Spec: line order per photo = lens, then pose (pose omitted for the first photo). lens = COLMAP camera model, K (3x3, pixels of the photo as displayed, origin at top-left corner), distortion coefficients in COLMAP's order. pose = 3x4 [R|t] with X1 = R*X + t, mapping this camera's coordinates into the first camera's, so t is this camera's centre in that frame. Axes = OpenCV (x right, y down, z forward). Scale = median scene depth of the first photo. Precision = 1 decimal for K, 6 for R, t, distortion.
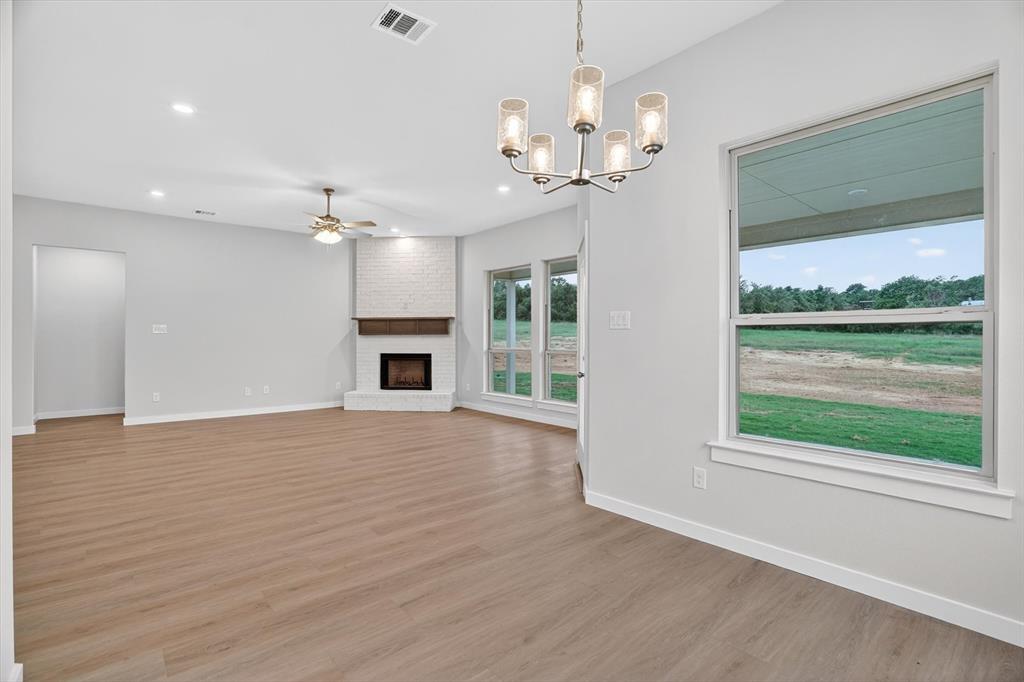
lens RADIAL K [[482.6, 0, 508.4], [0, 482.6, 335.1], [0, 0, 1]] dist [-0.033901, 0.001669]
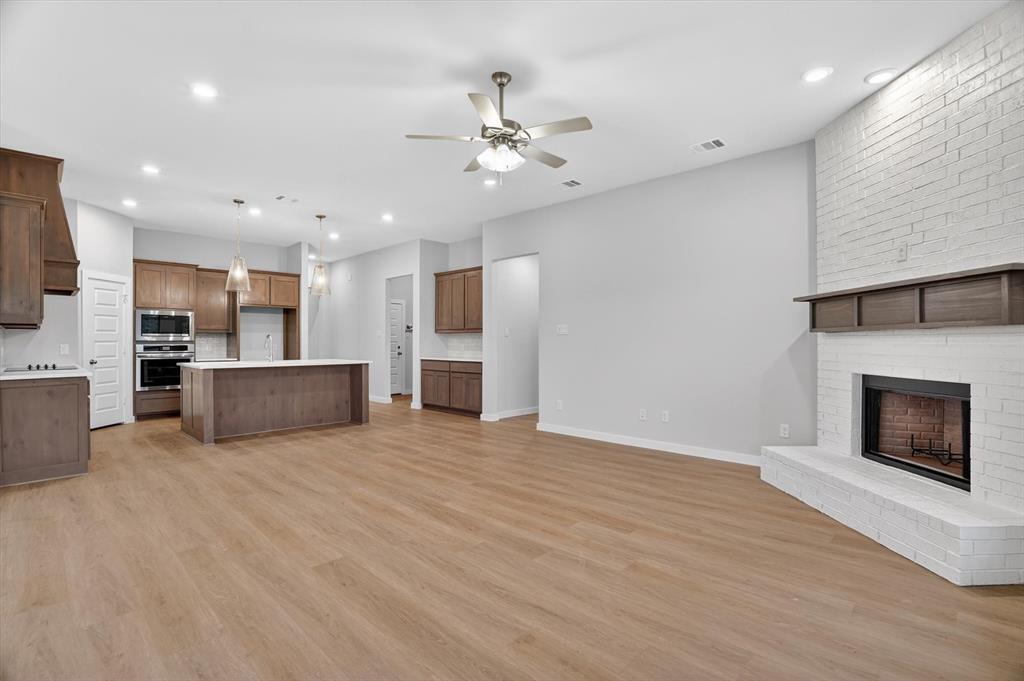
lens RADIAL K [[477.8, 0, 503.8], [0, 477.8, 338.7], [0, 0, 1]] dist [-0.020939, 0.000795]
pose [[0.090188, -0.007644, -0.995895, 0.134636], [0.004687, 0.999963, -0.007250, 0.008118], [0.995914, -0.004014, 0.090221, 0.653054]]
